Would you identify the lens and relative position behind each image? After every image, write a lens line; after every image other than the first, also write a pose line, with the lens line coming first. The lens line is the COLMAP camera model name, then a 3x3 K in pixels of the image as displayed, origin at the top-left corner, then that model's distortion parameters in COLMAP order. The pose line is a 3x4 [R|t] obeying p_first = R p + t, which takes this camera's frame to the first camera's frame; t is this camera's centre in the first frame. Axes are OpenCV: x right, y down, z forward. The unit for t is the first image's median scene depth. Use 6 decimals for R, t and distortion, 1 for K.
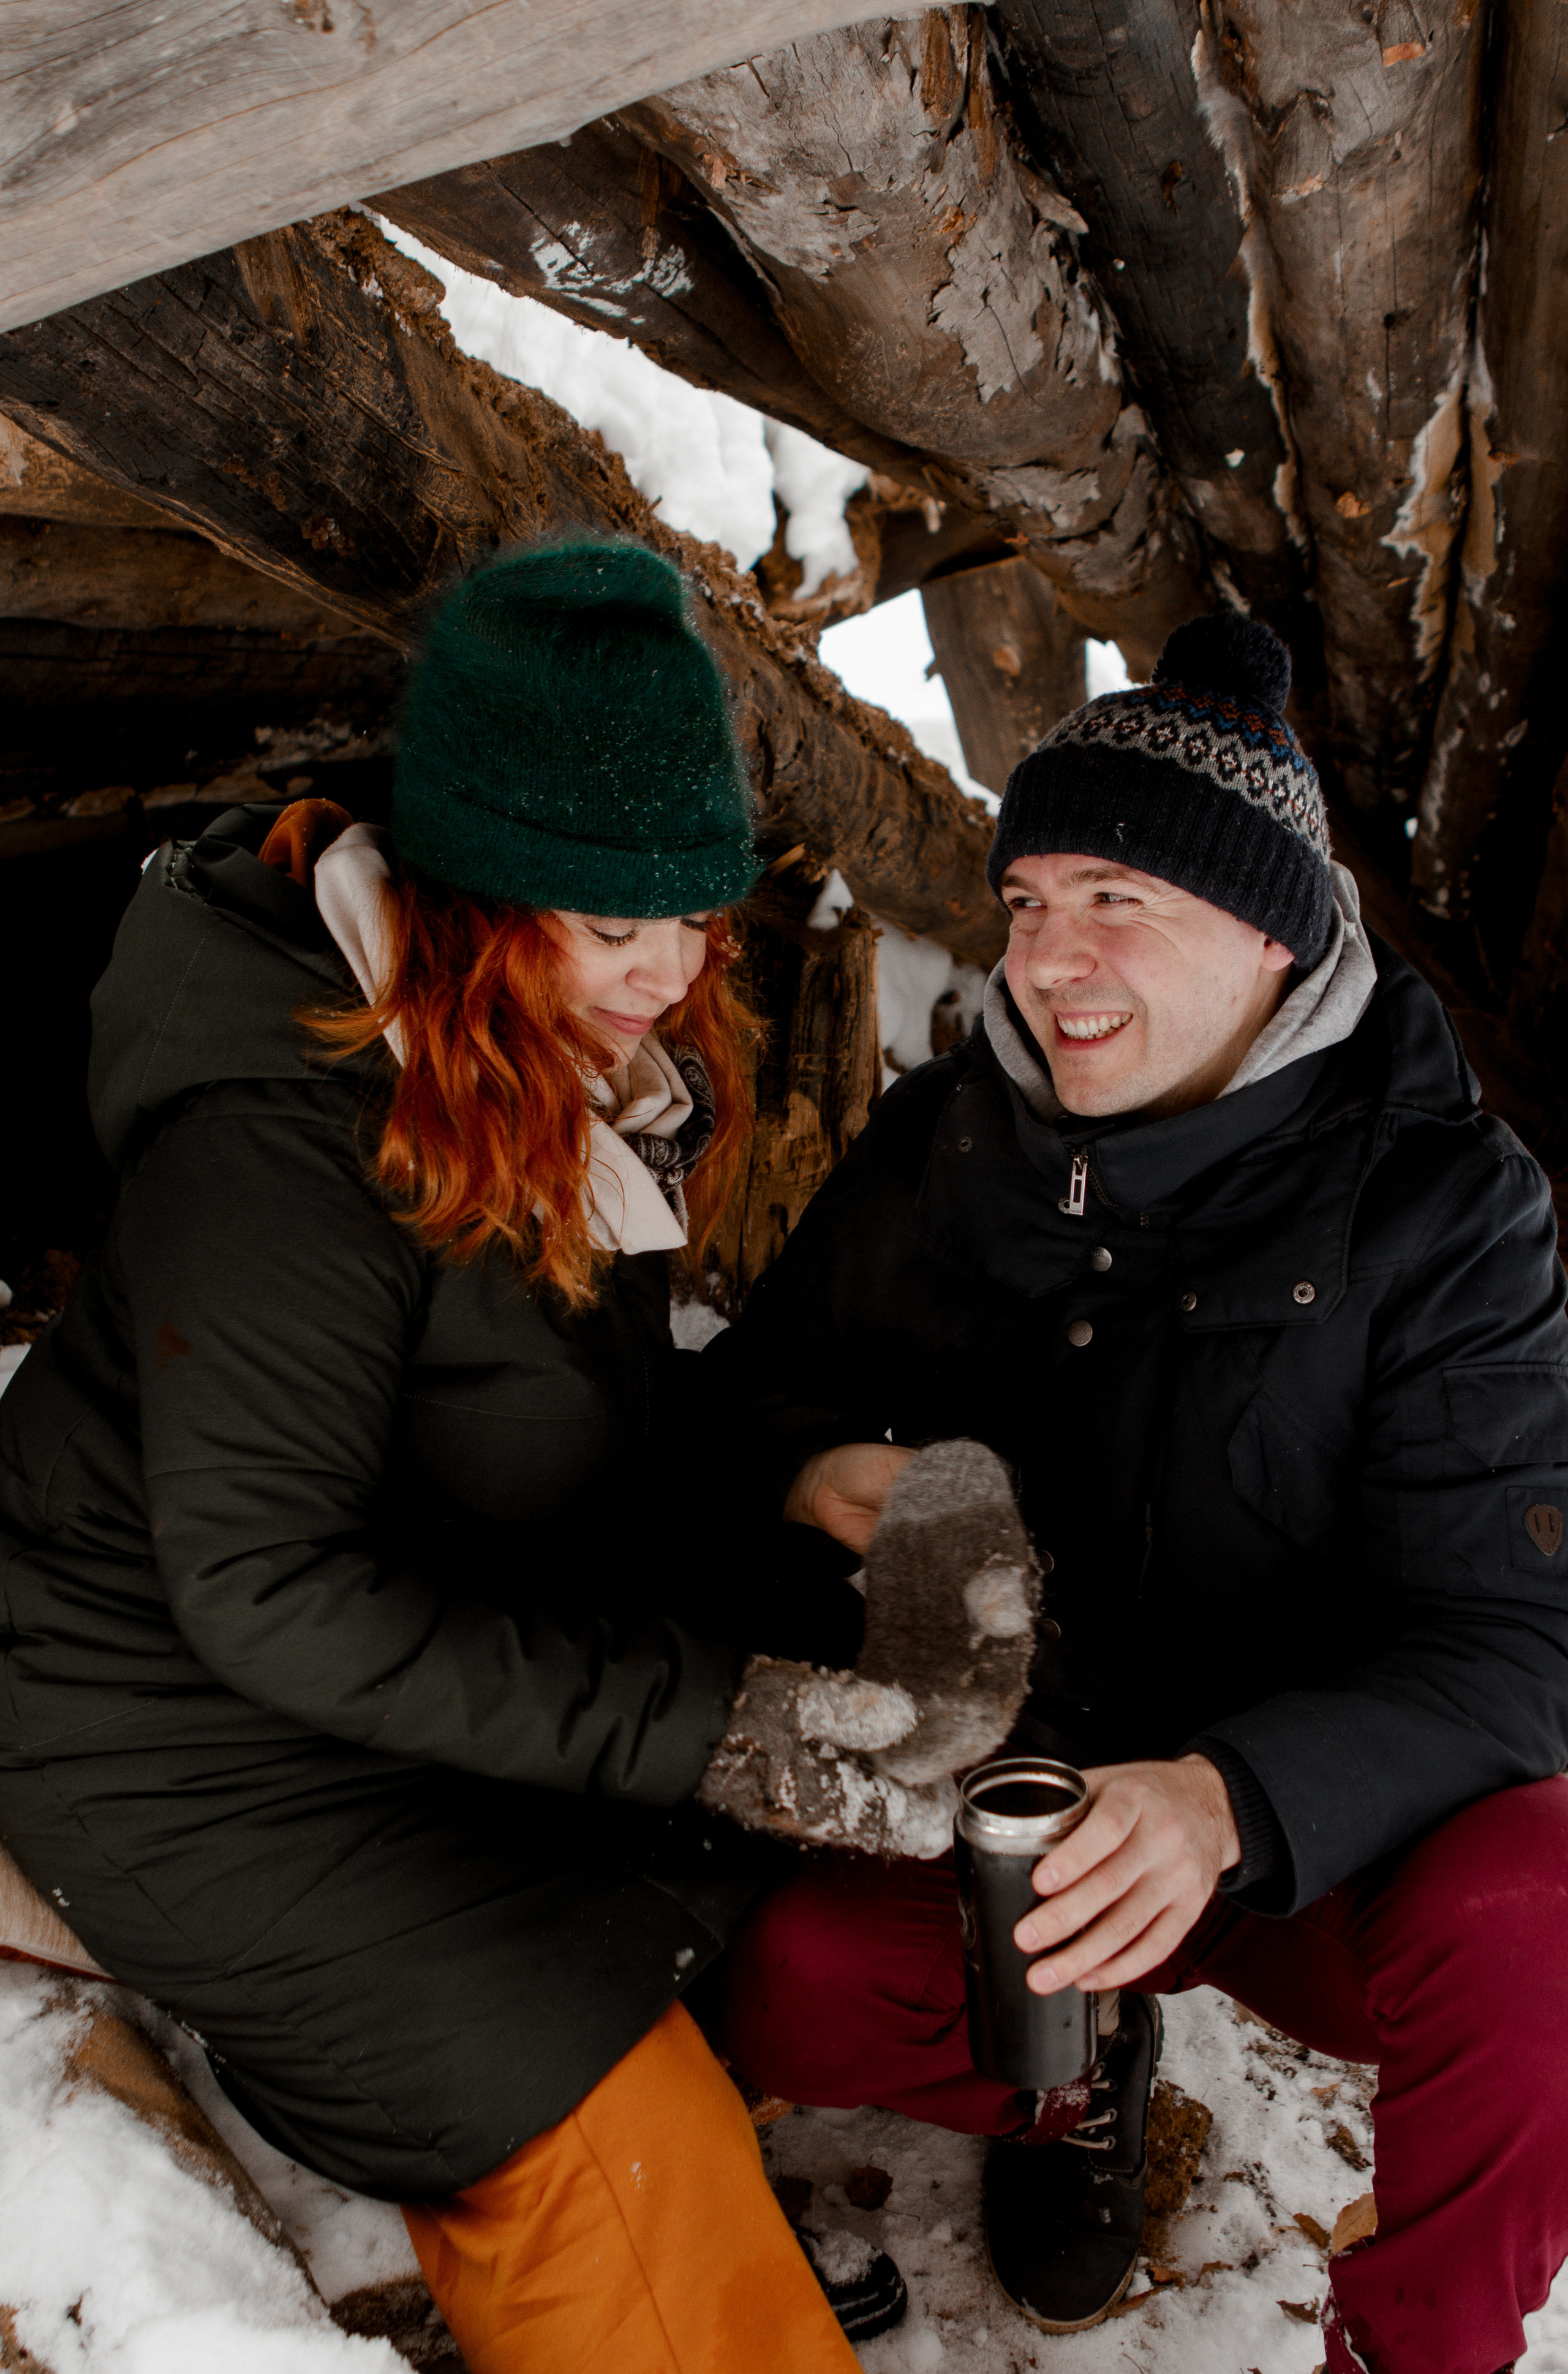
lens RADIAL K [[2810.5, 0, 782.1], [0, 2810.5, 1210.7], [0, 0, 1]] dist [-0.134996, 0.172286]
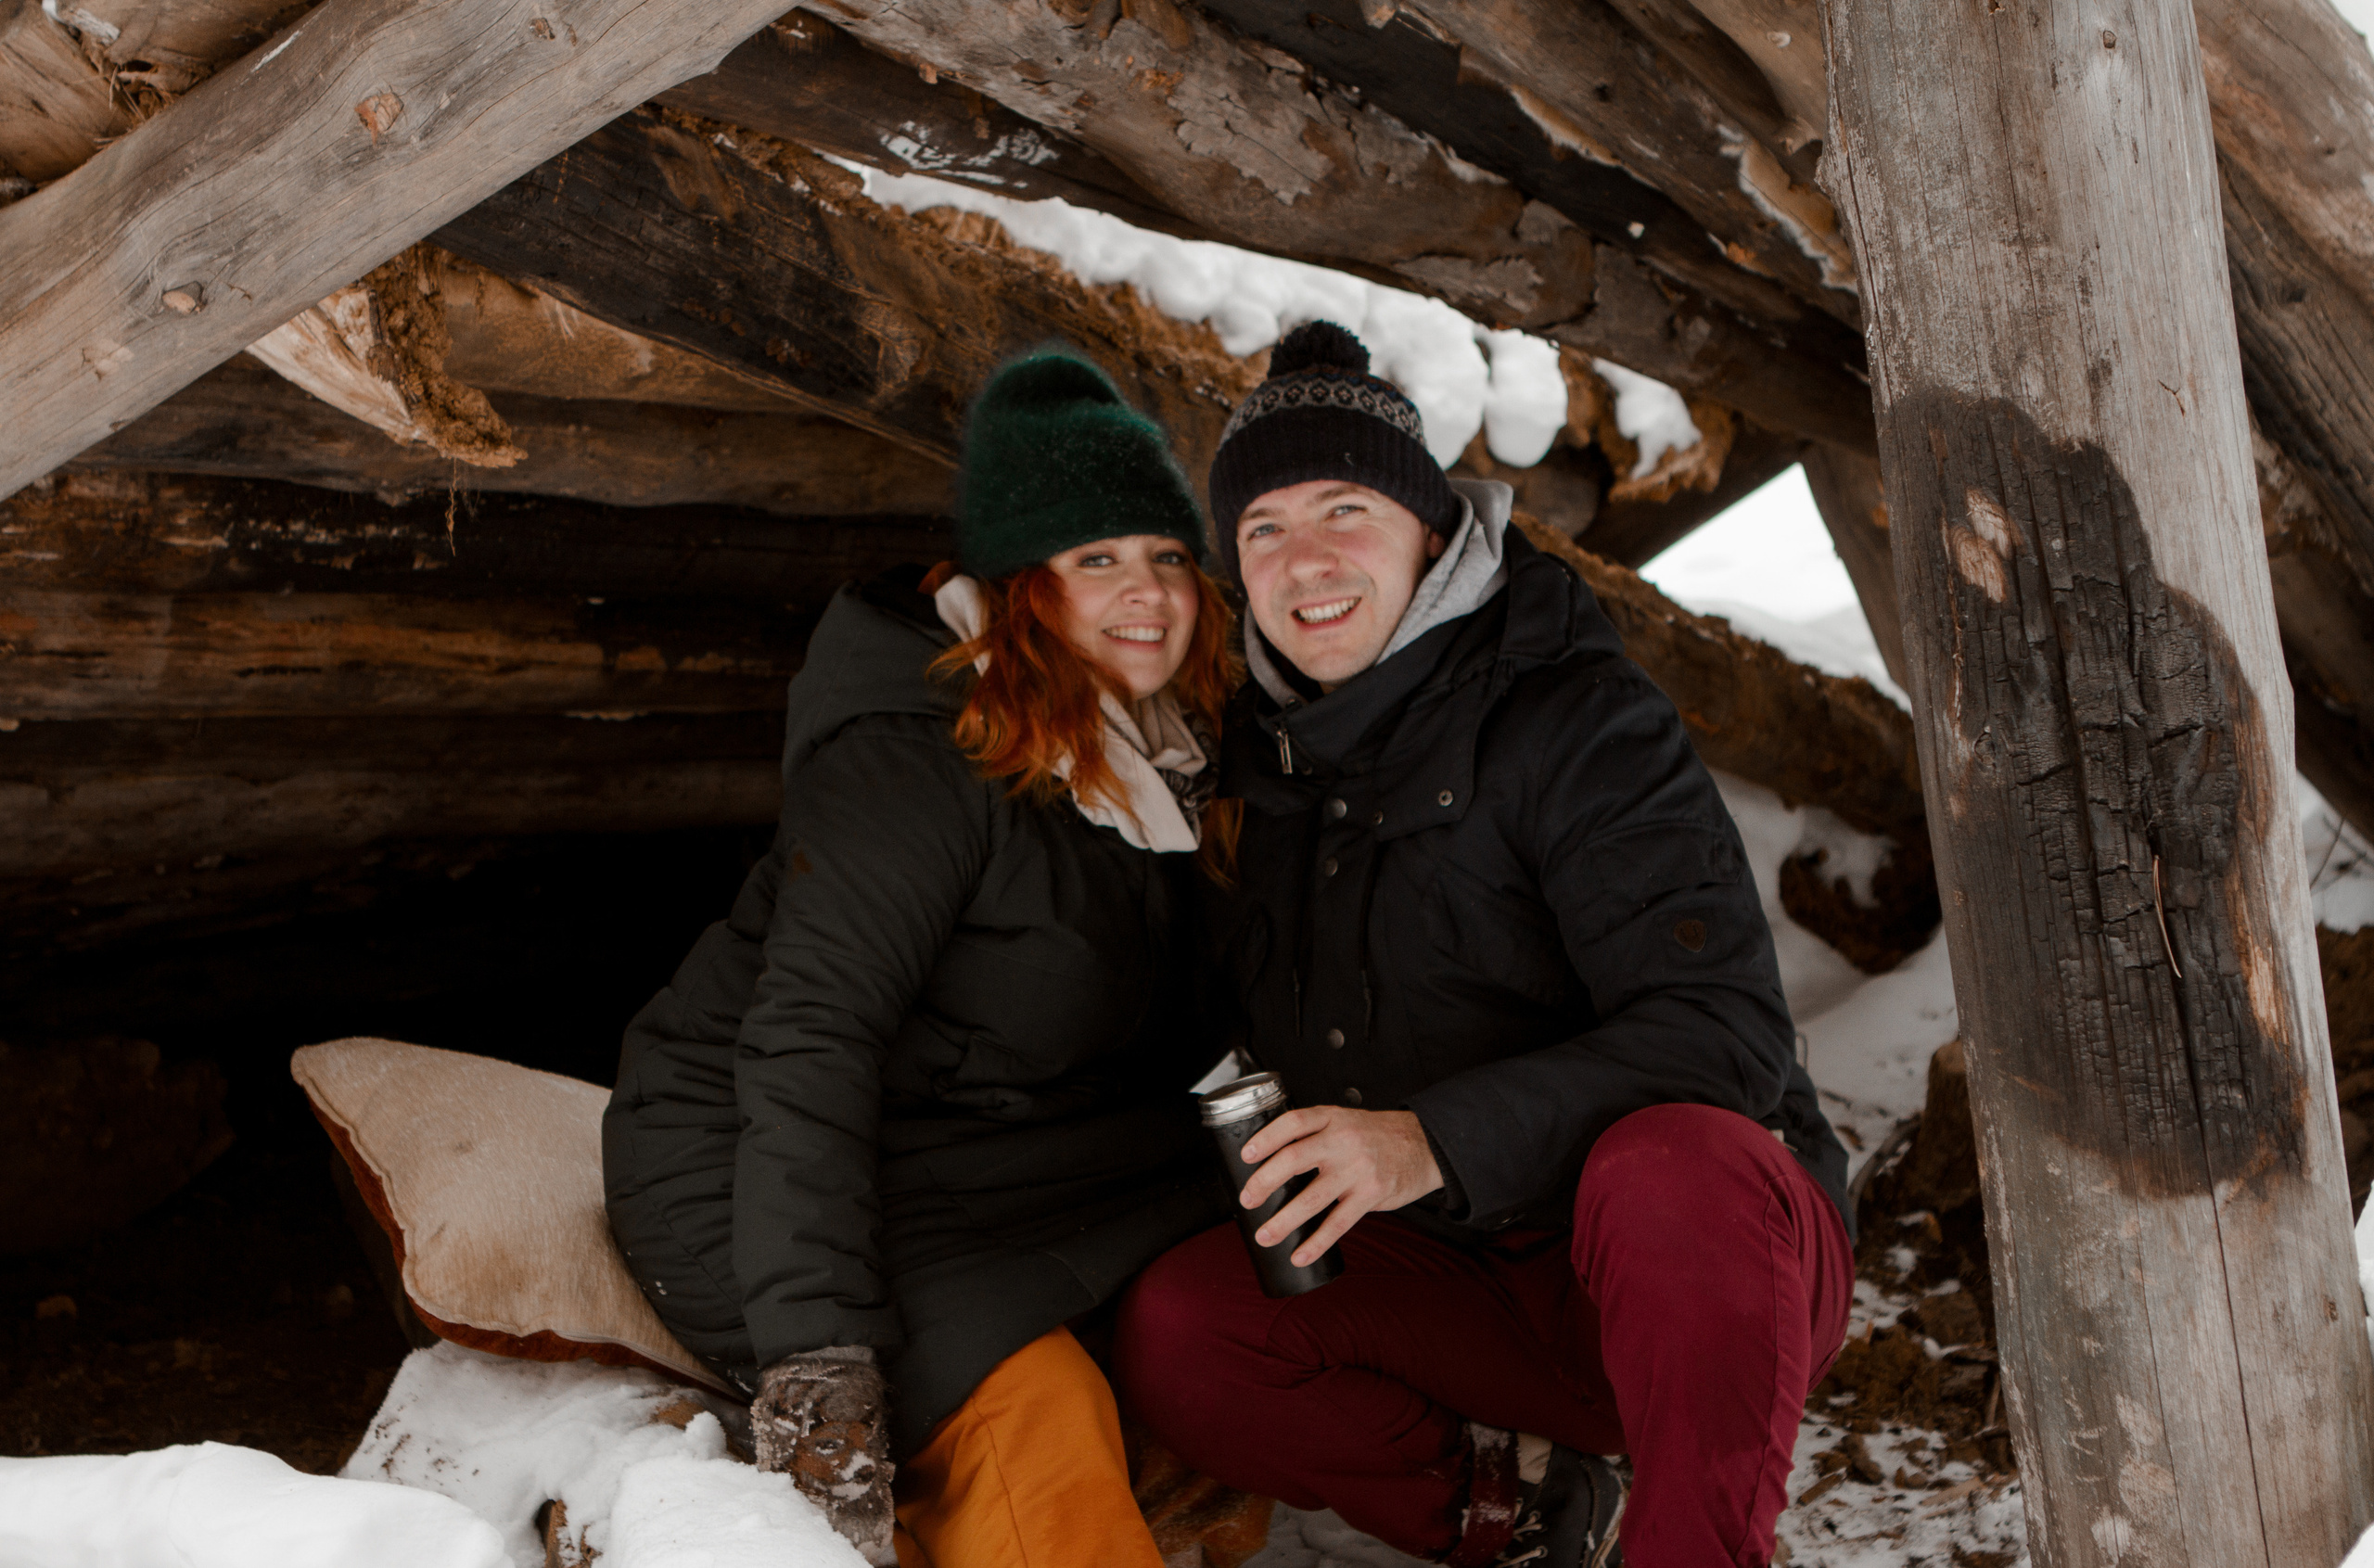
lens RADIAL K [[4077.2, 0, 1187.0], [0, 4077.2, 784.0], [0, 0, 1]] dist [-0.087361, 0.193121]
pose [[0.950204, -0.116157, -0.289170, 0.547527], [0.054477, 0.975562, -0.212865, 0.388799], [0.306829, 0.186512, 0.933311, -0.780326]]
